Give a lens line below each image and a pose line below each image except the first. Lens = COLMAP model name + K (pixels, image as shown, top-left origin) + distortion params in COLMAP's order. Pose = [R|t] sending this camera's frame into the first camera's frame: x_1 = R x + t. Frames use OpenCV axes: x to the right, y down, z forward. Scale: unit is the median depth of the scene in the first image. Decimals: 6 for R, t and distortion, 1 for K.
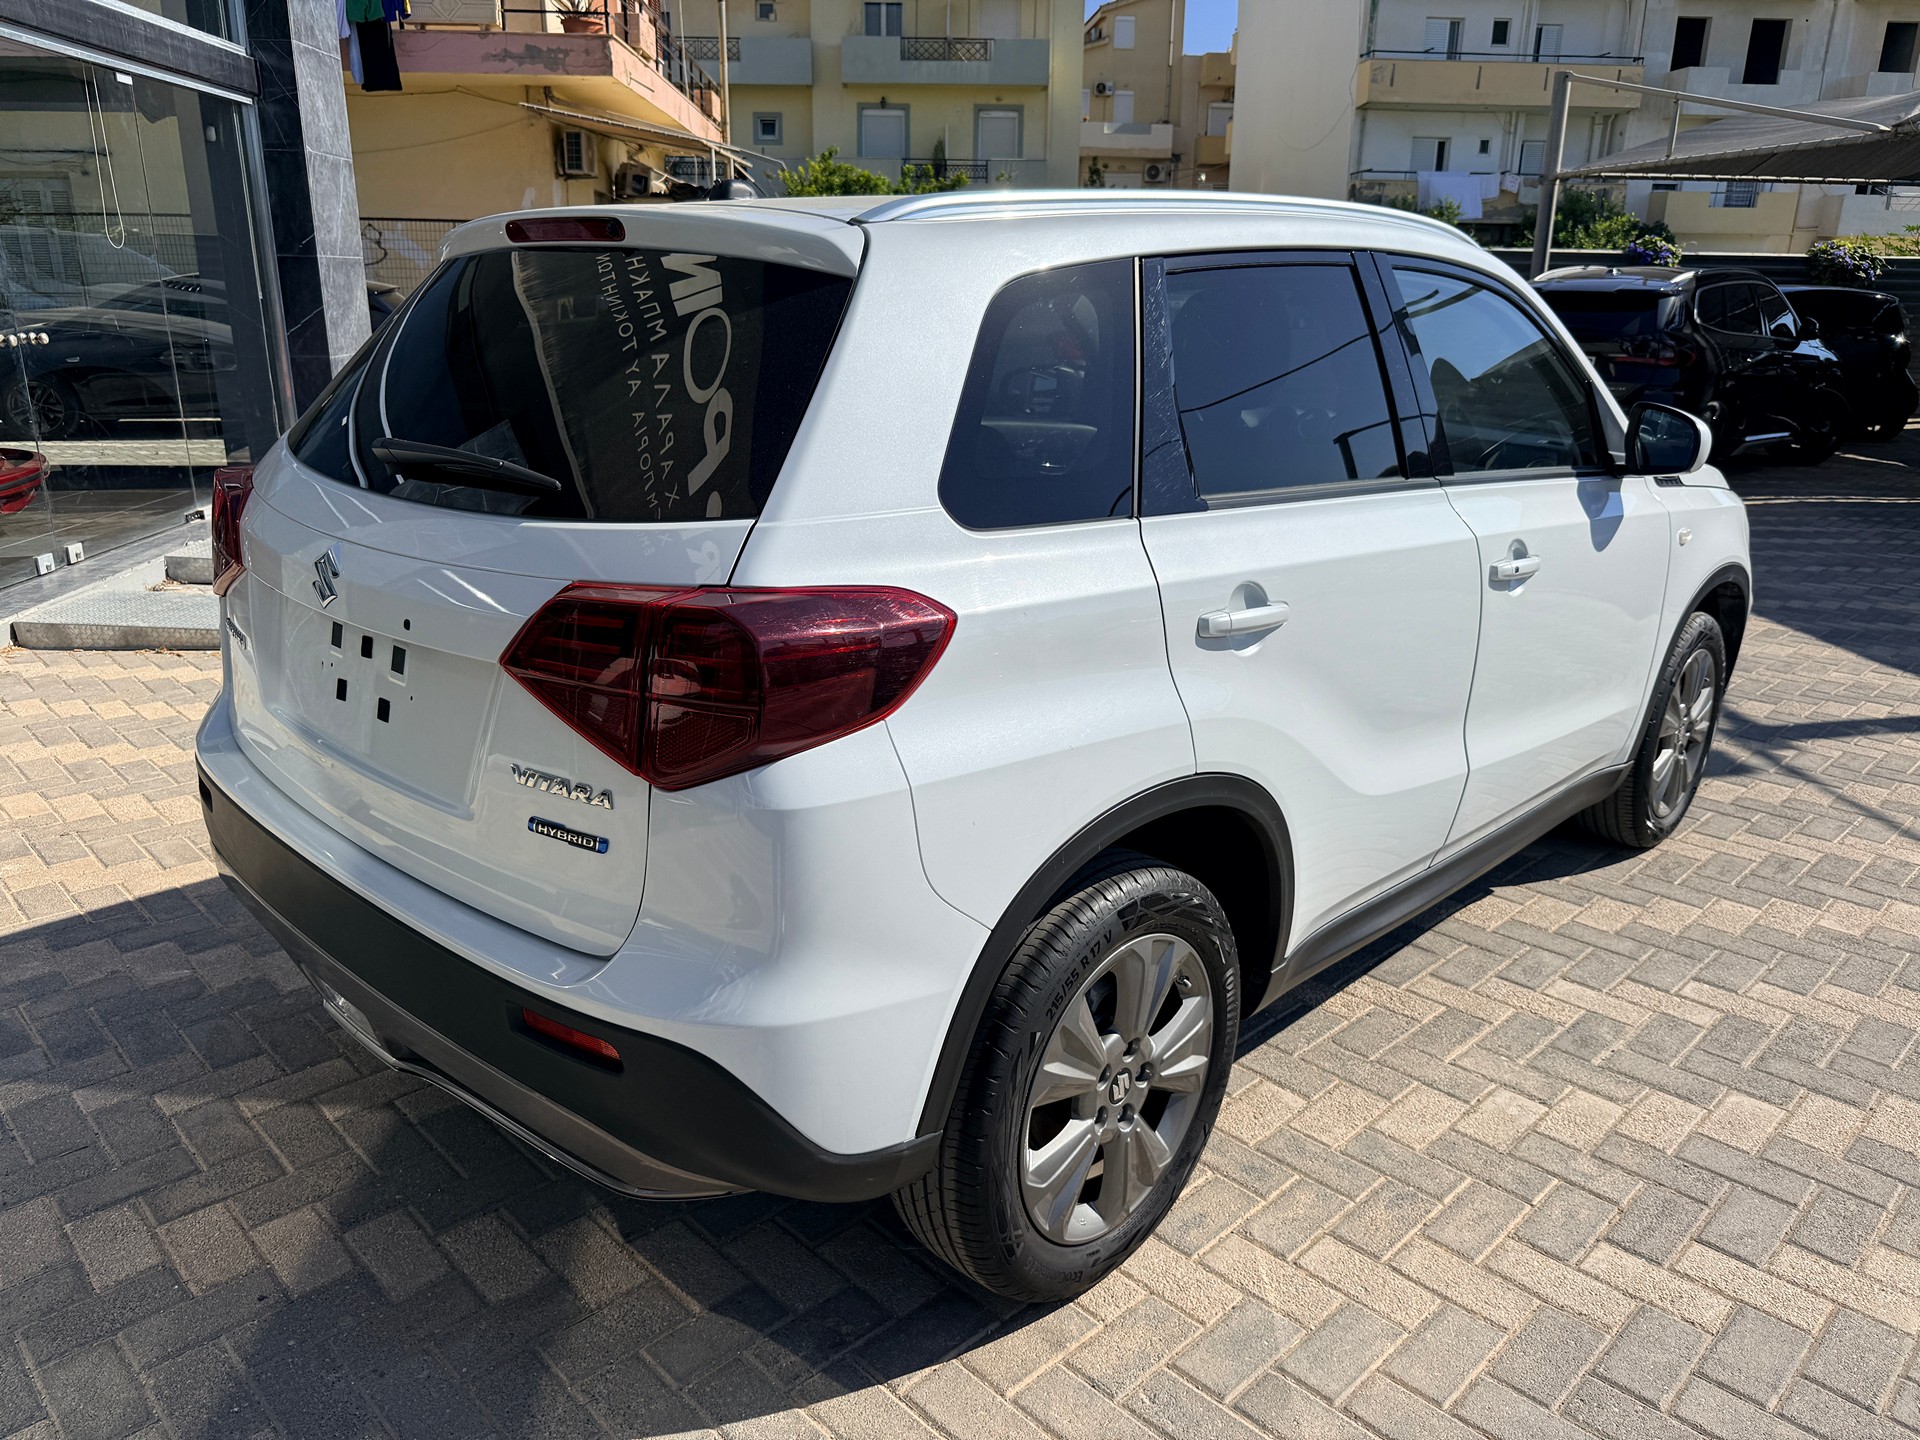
lens RADIAL K [[1388.5, 0, 960.0], [0, 1388.5, 720.0], [0, 0, 1]] dist [-0.002471, -0.002626]
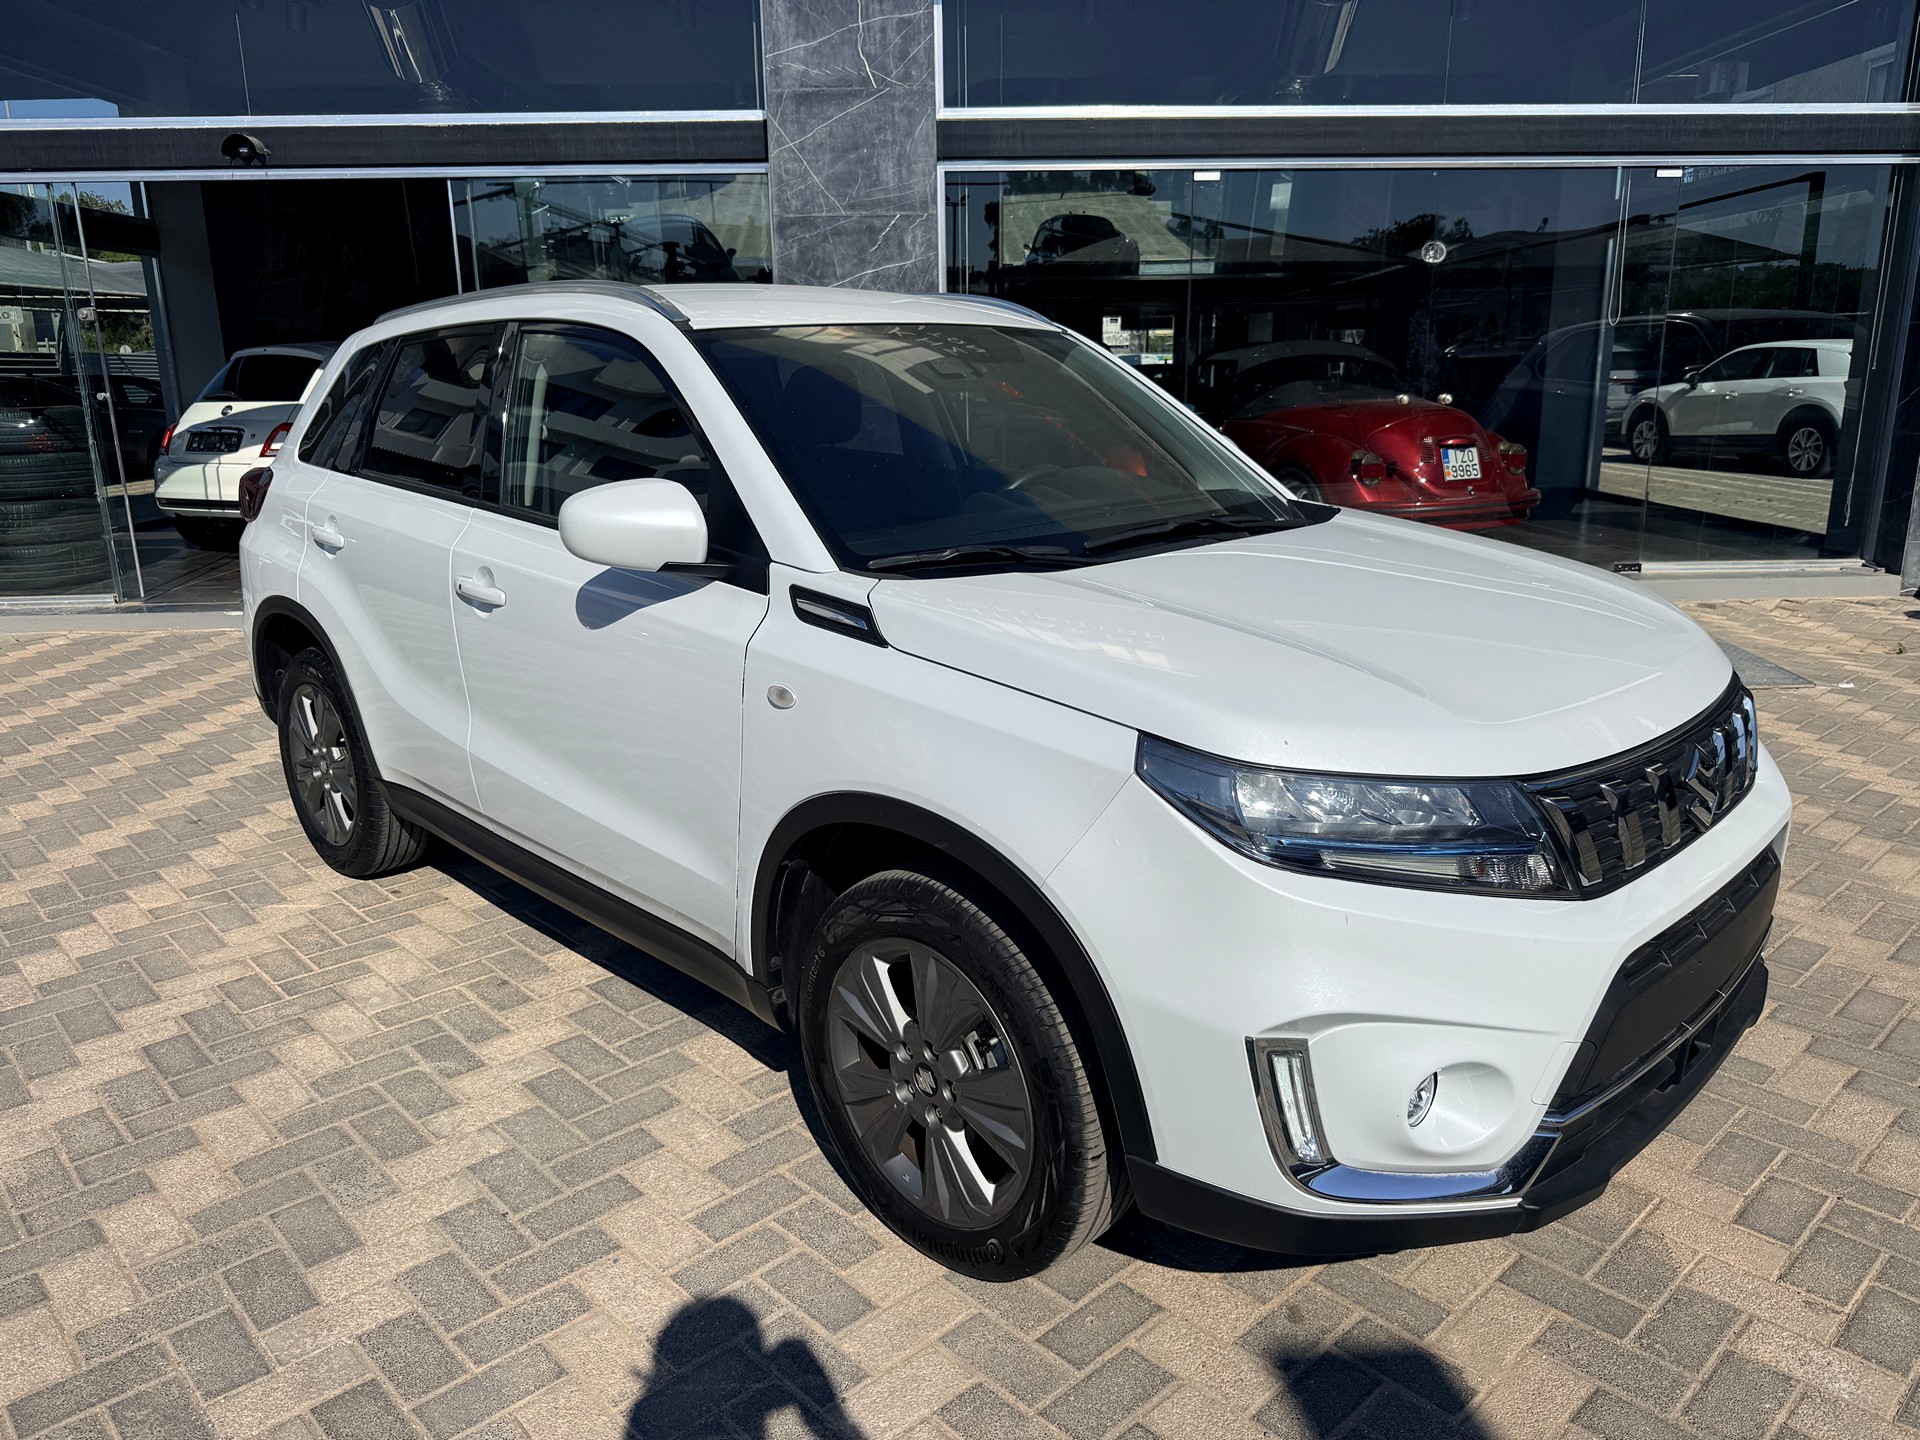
lens RADIAL K [[1373.0, 0, 960.7], [0, 1373.0, 728.1], [0, 0, 1]] dist [0.082199, -0.180062]
pose [[-0.038061, 0.244528, -0.968895, 0.281703], [-0.291158, 0.924814, 0.244841, -0.074161], [0.955918, 0.291420, 0.035997, 0.256394]]
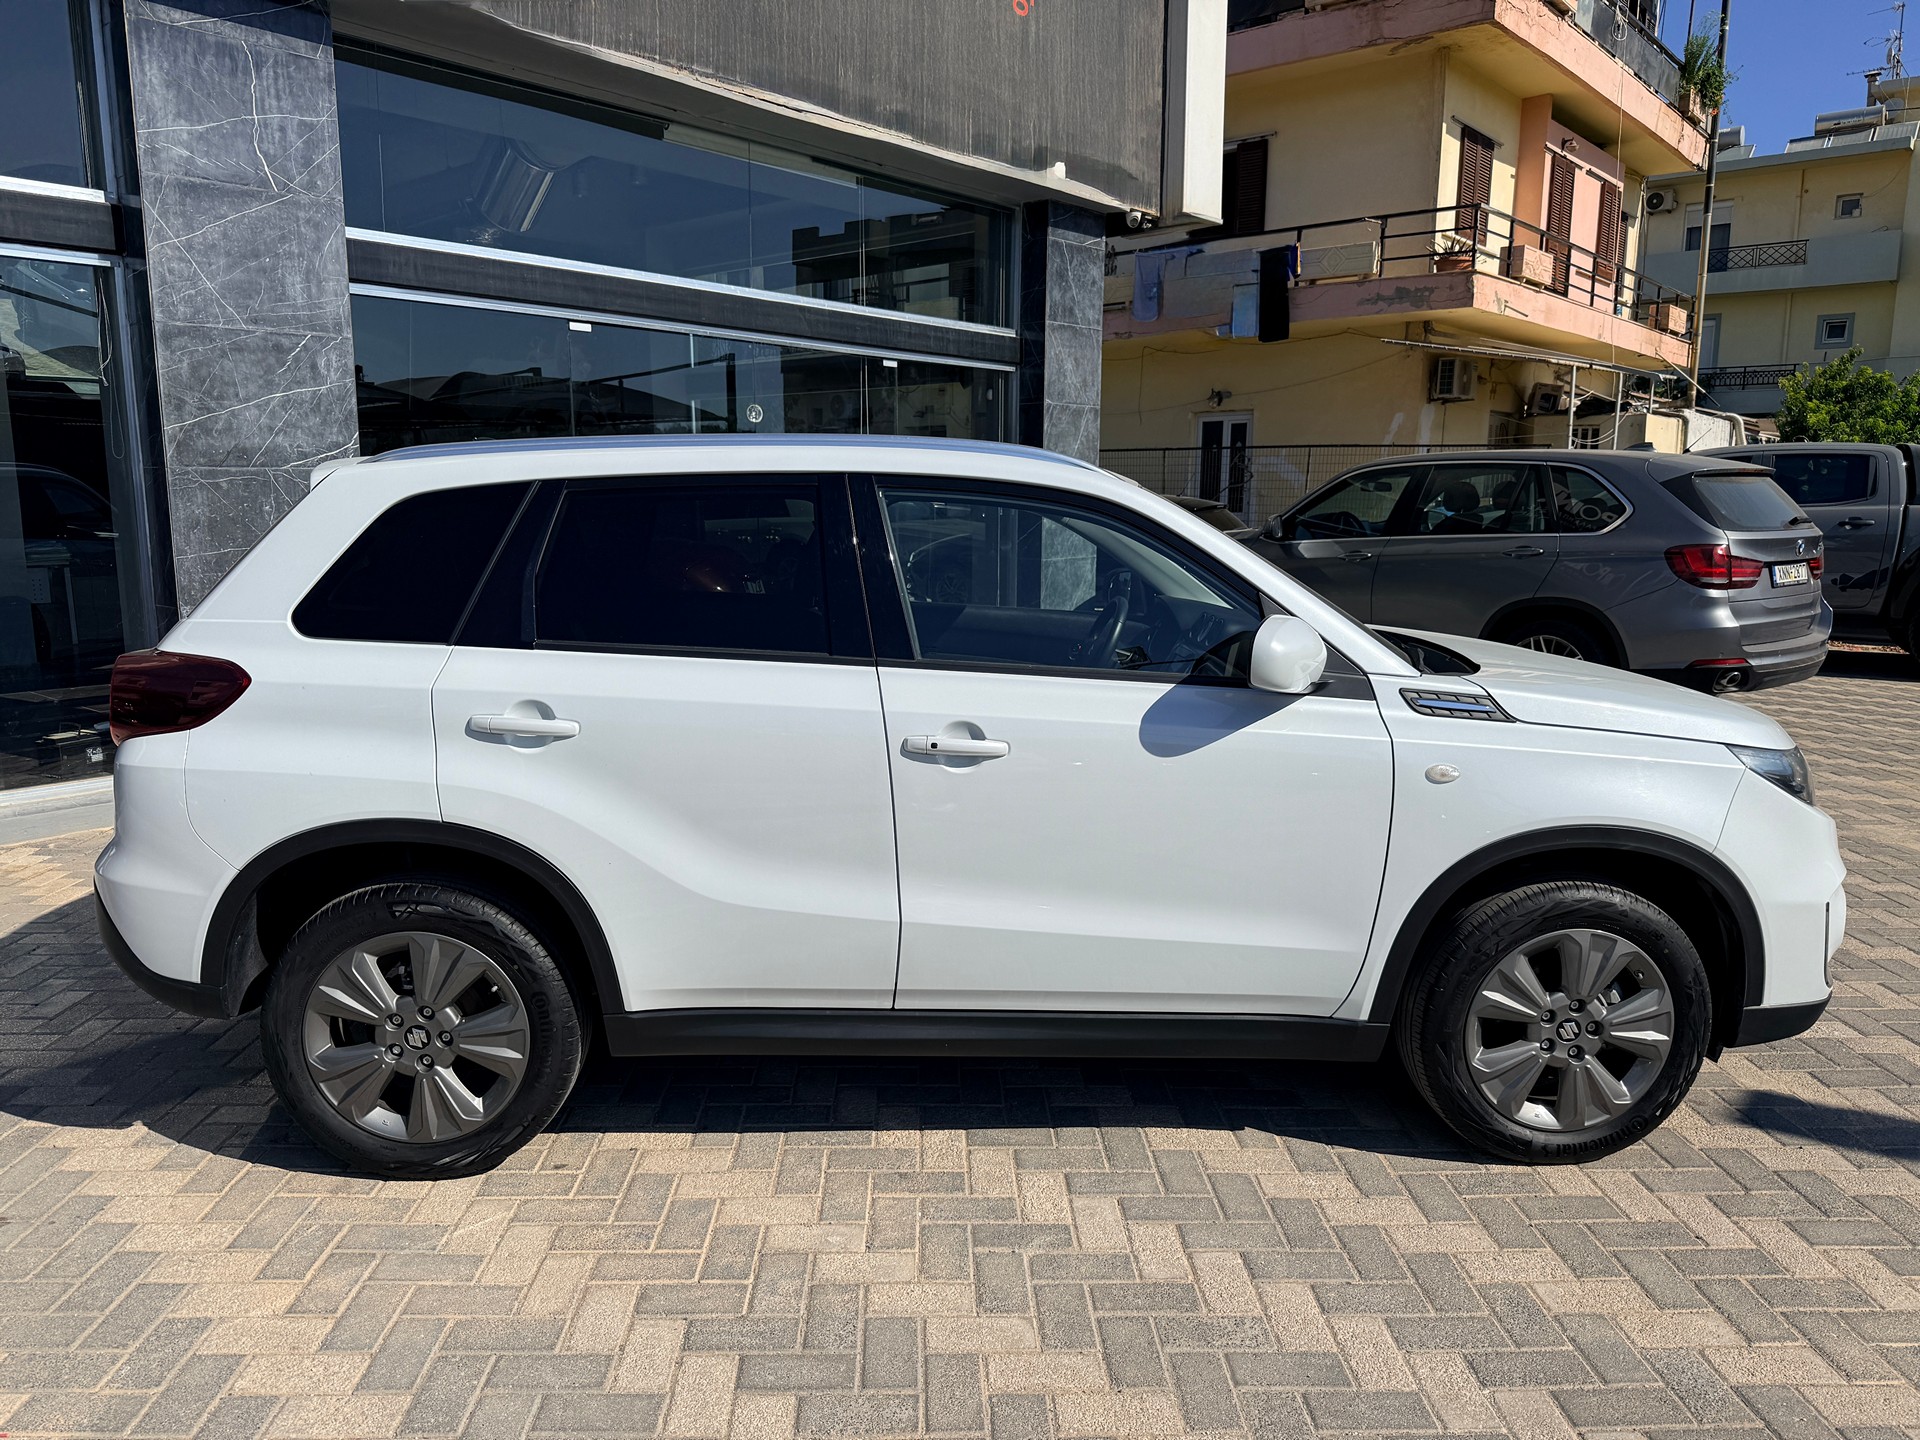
lens RADIAL K [[1380.4, 0, 953.7], [0, 1380.4, 725.1], [0, 0, 1]] dist [0.002620, -0.002053]
pose [[0.724483, 0.107830, -0.680806, 0.212342], [-0.203676, 0.977074, -0.061988, -0.010963], [0.658514, 0.183574, 0.729836, 0.038485]]
